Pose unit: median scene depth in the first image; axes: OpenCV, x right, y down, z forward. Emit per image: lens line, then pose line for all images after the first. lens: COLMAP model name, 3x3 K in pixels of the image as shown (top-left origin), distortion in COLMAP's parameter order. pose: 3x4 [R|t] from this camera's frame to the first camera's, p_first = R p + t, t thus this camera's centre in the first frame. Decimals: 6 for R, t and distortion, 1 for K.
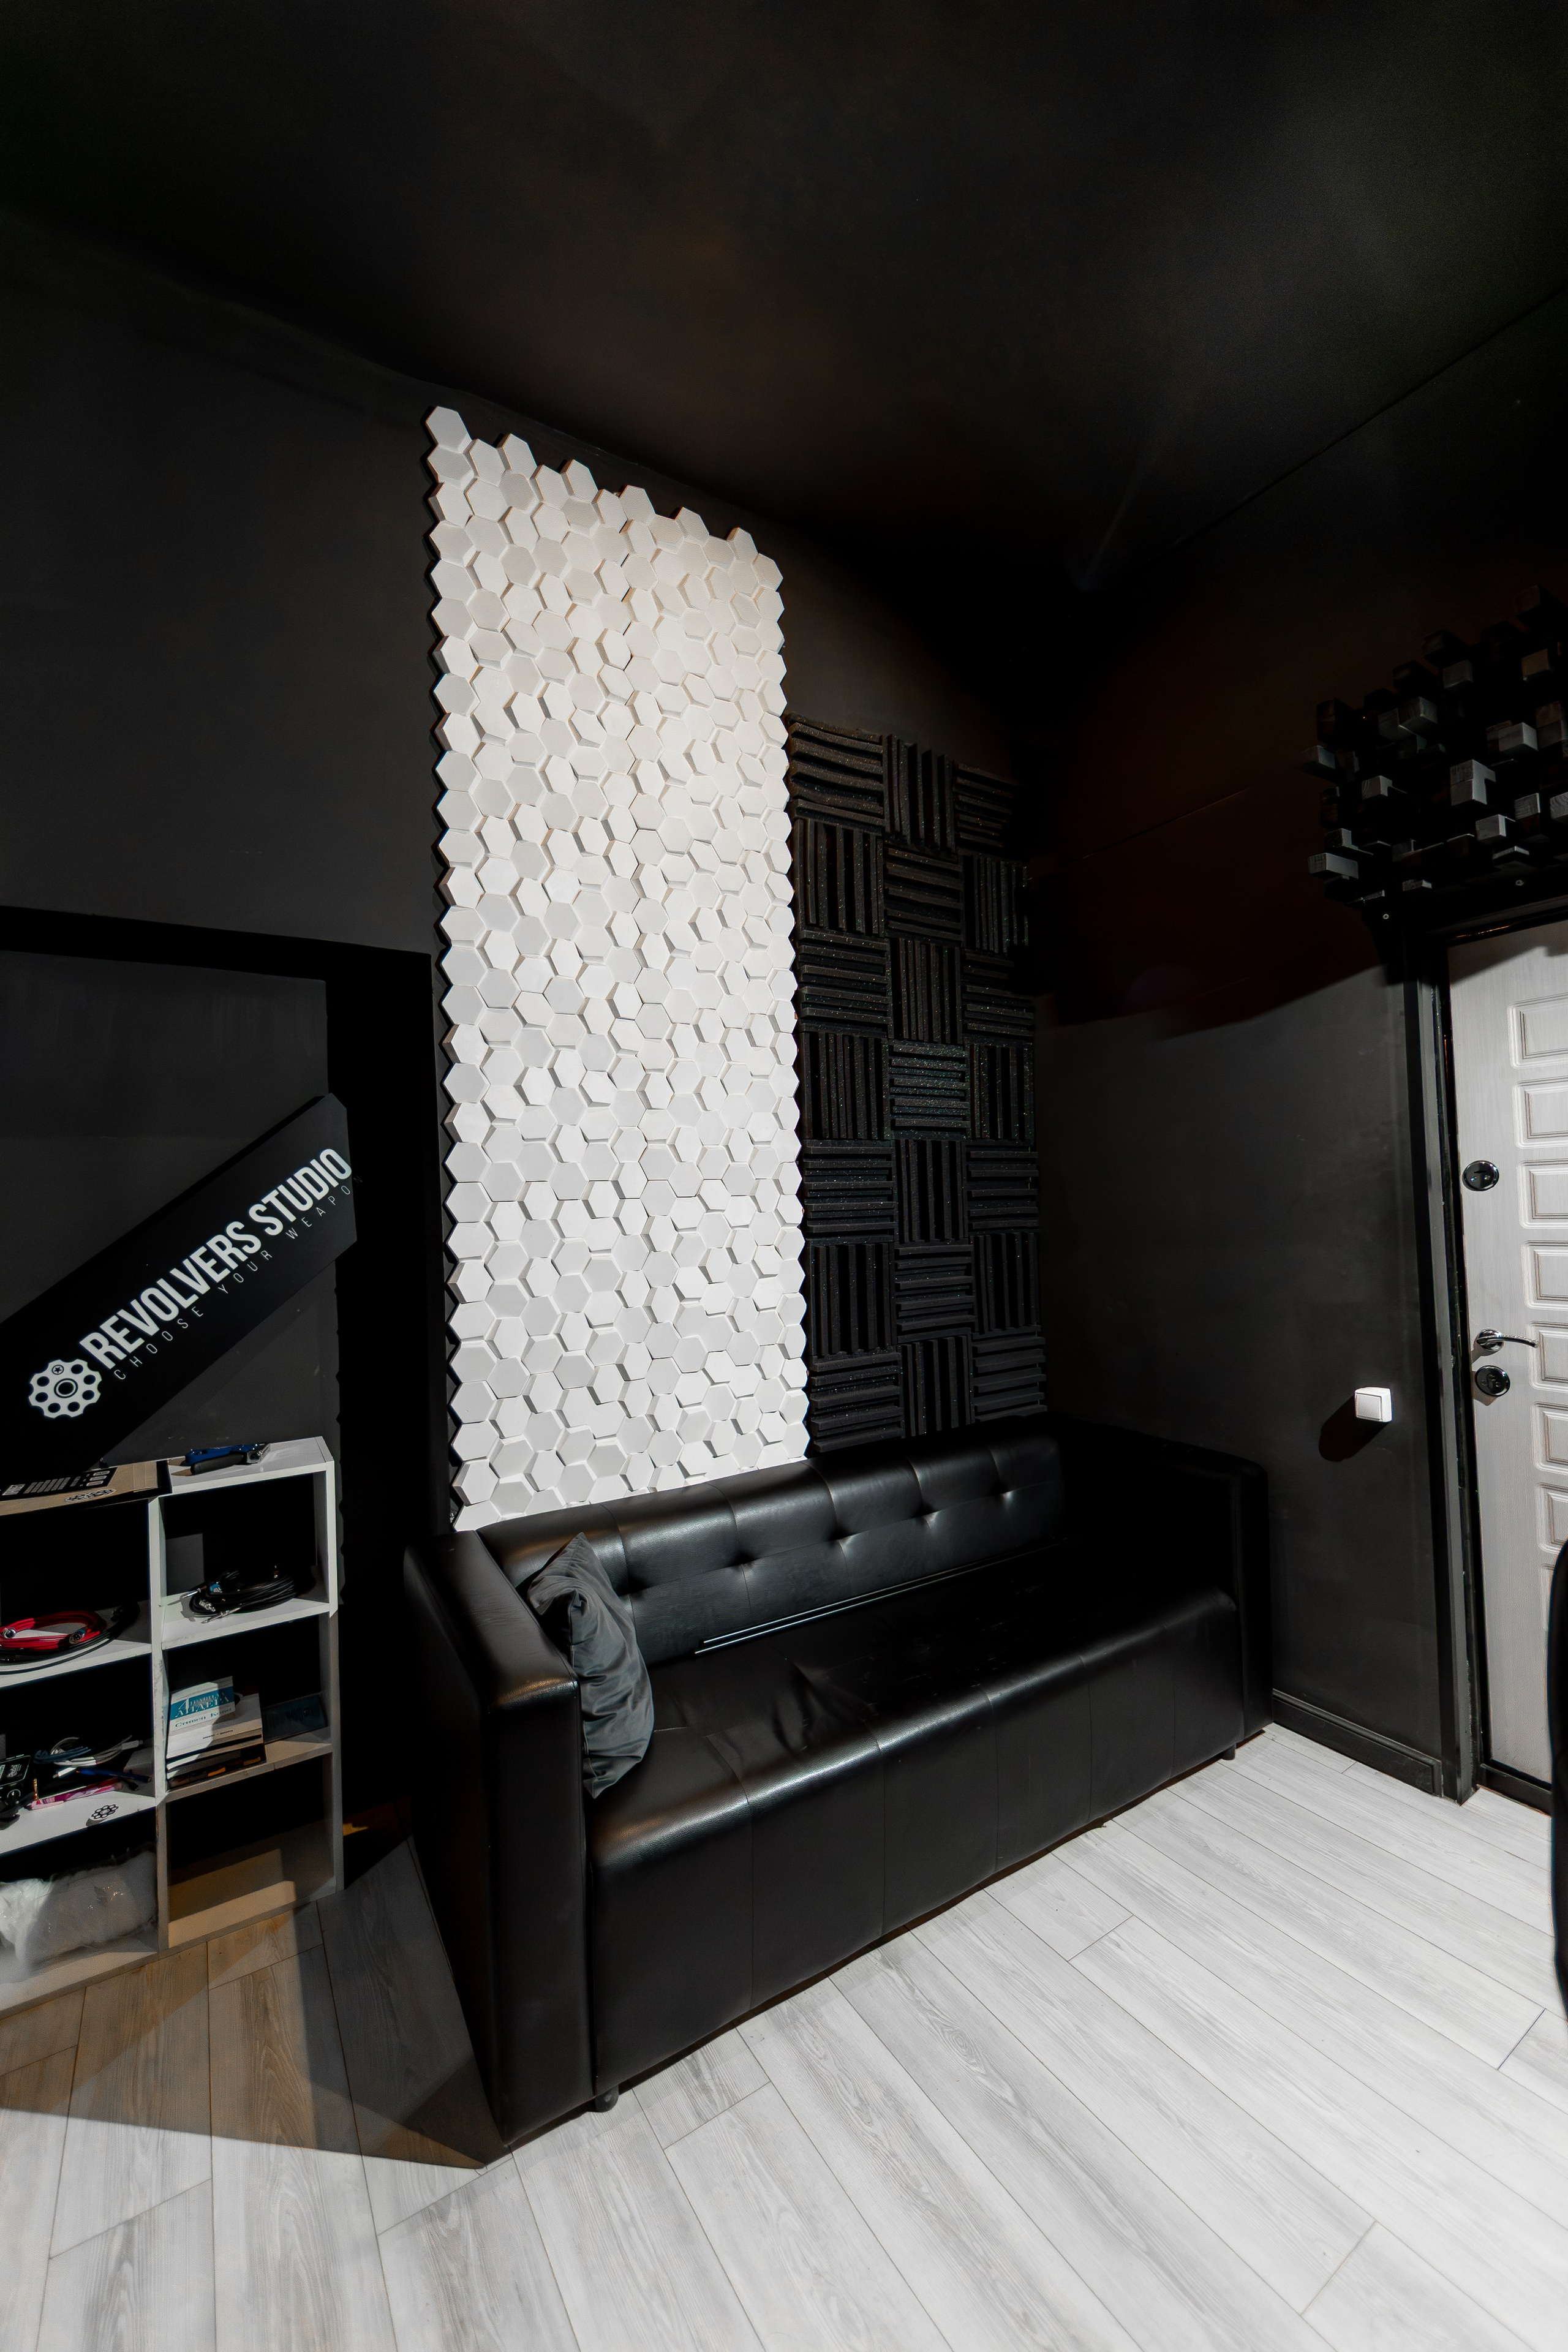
lens RADIAL K [[925.3, 0, 798.5], [0, 925.3, 1188.3], [0, 0, 1]] dist [-0.001267, 0.000175]
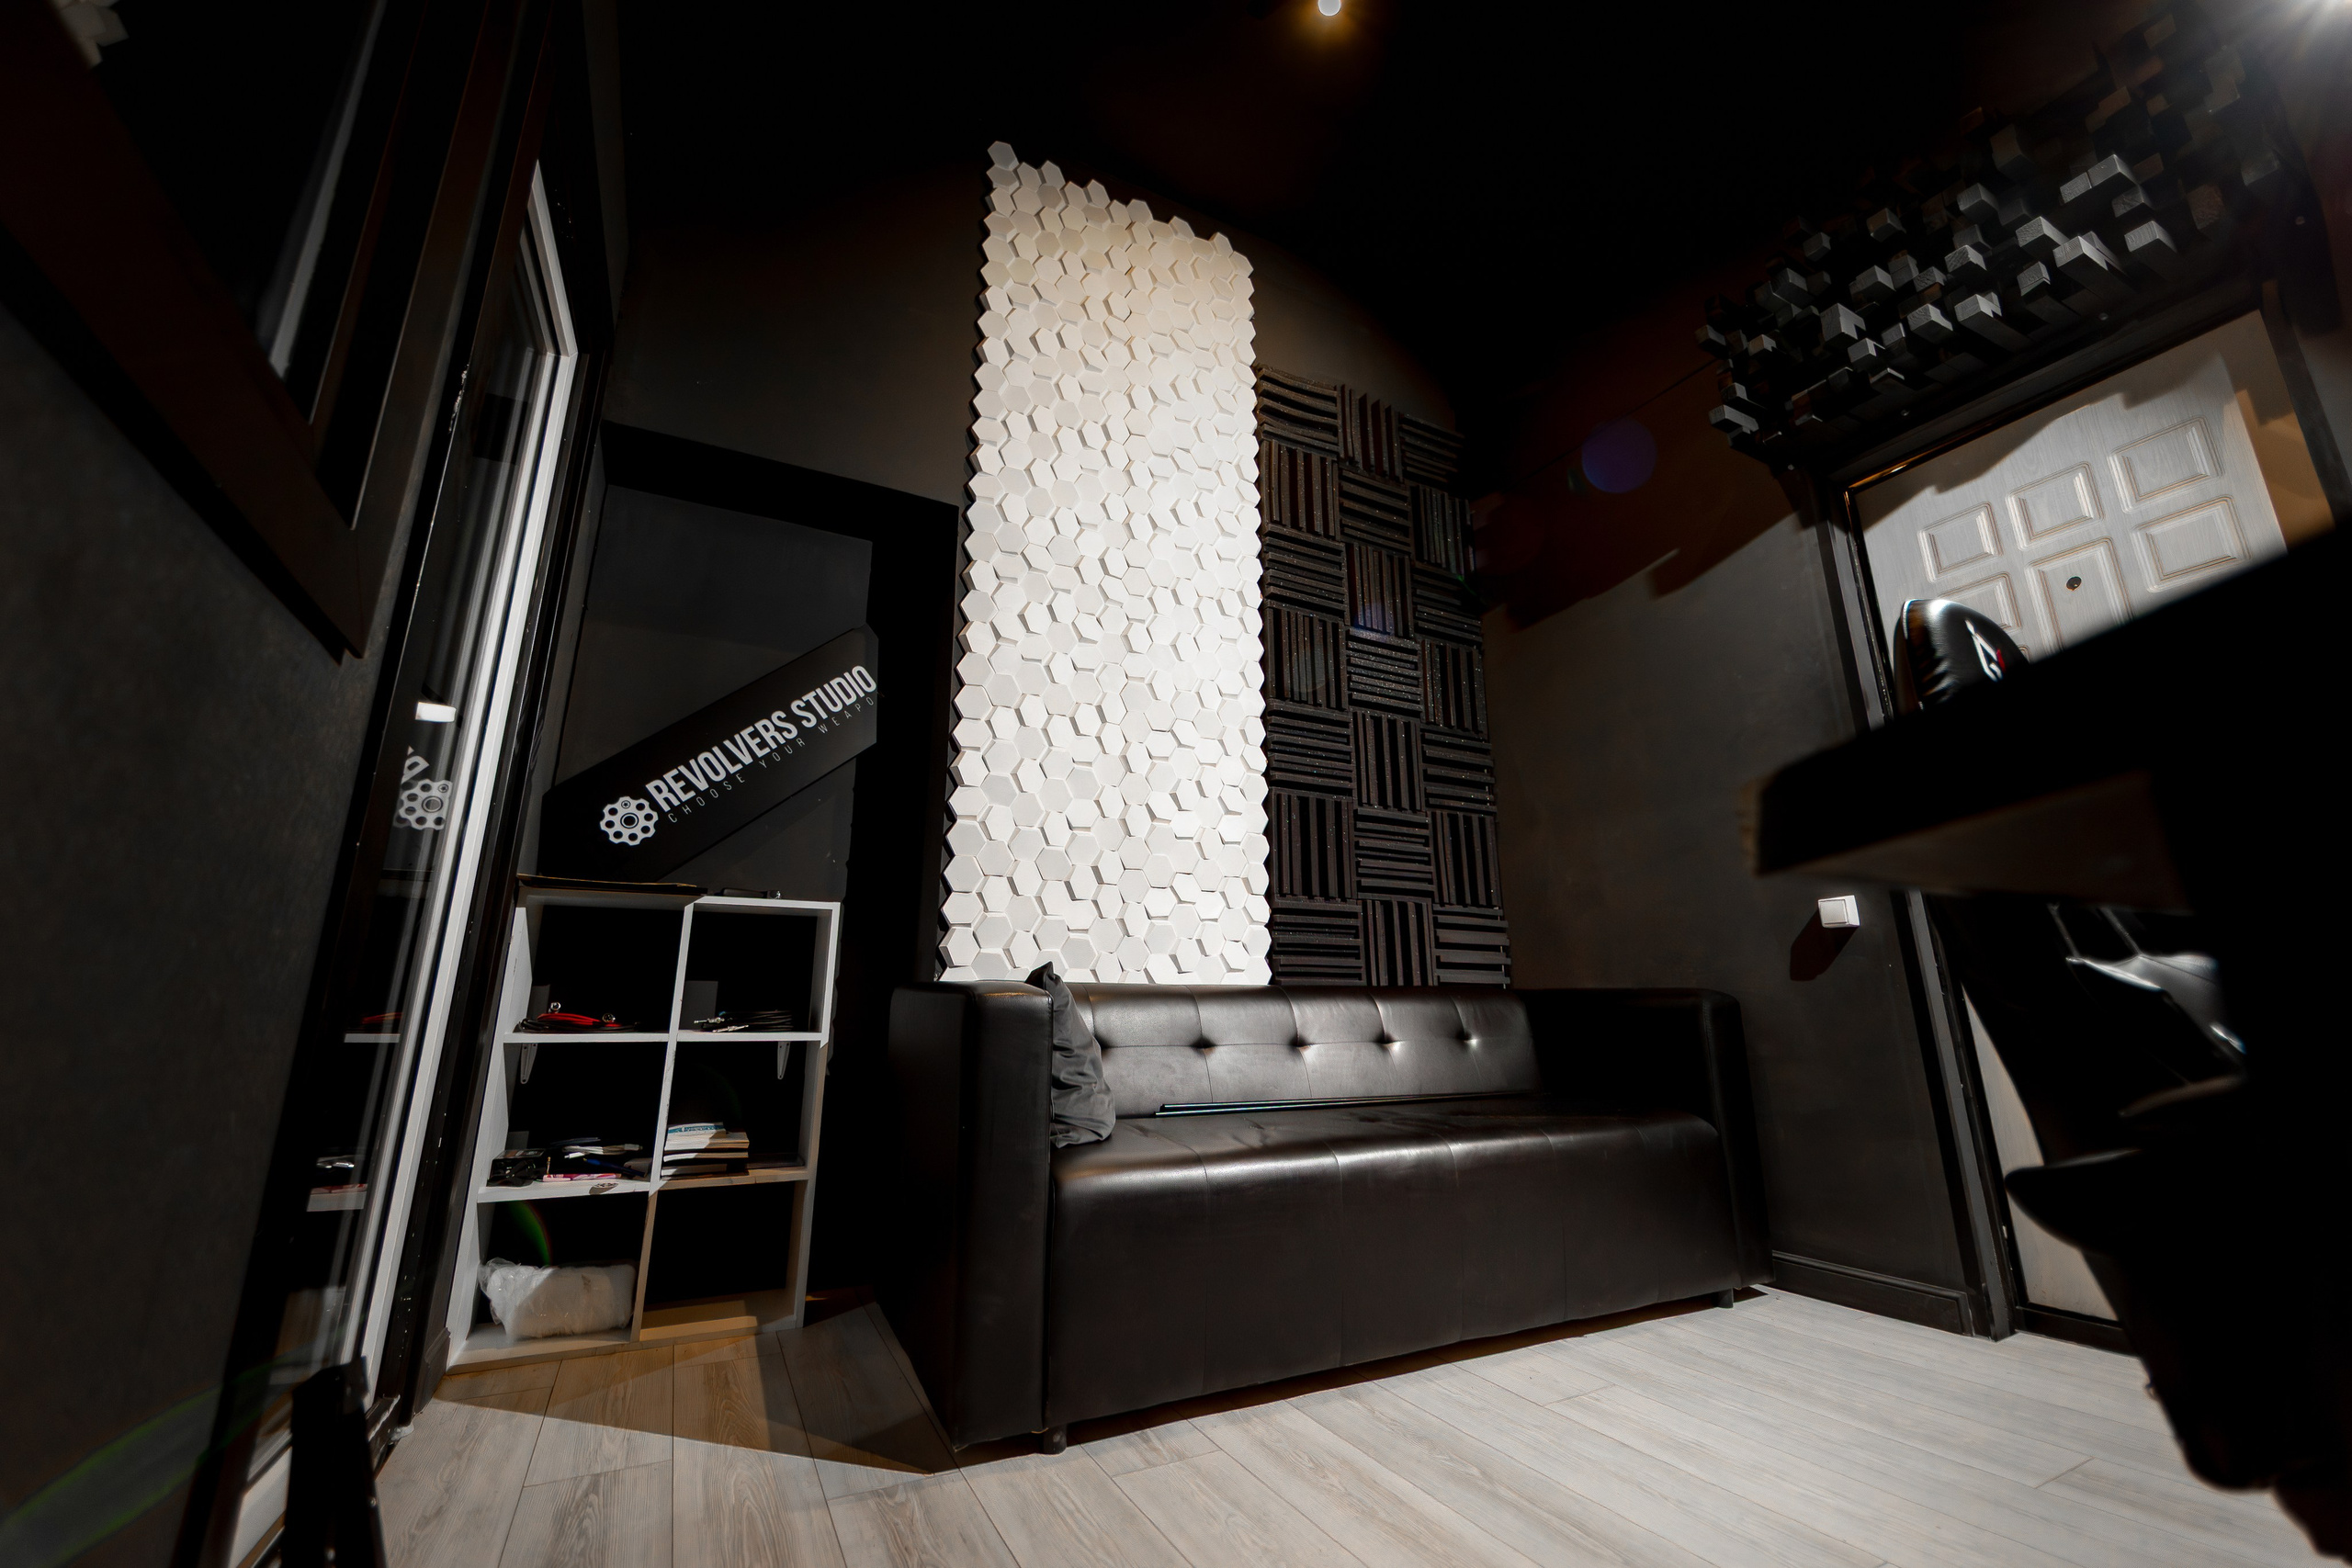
lens RADIAL K [[925.2, 0, 1180.1], [0, 925.2, 775.3], [0, 0, 1]] dist [-0.001267, 0.000175]
pose [[0.995215, 0.004977, -0.097578, 0.012078], [-0.026990, 0.973846, -0.225601, 0.348037], [0.093904, 0.227156, 0.969321, -0.069397]]
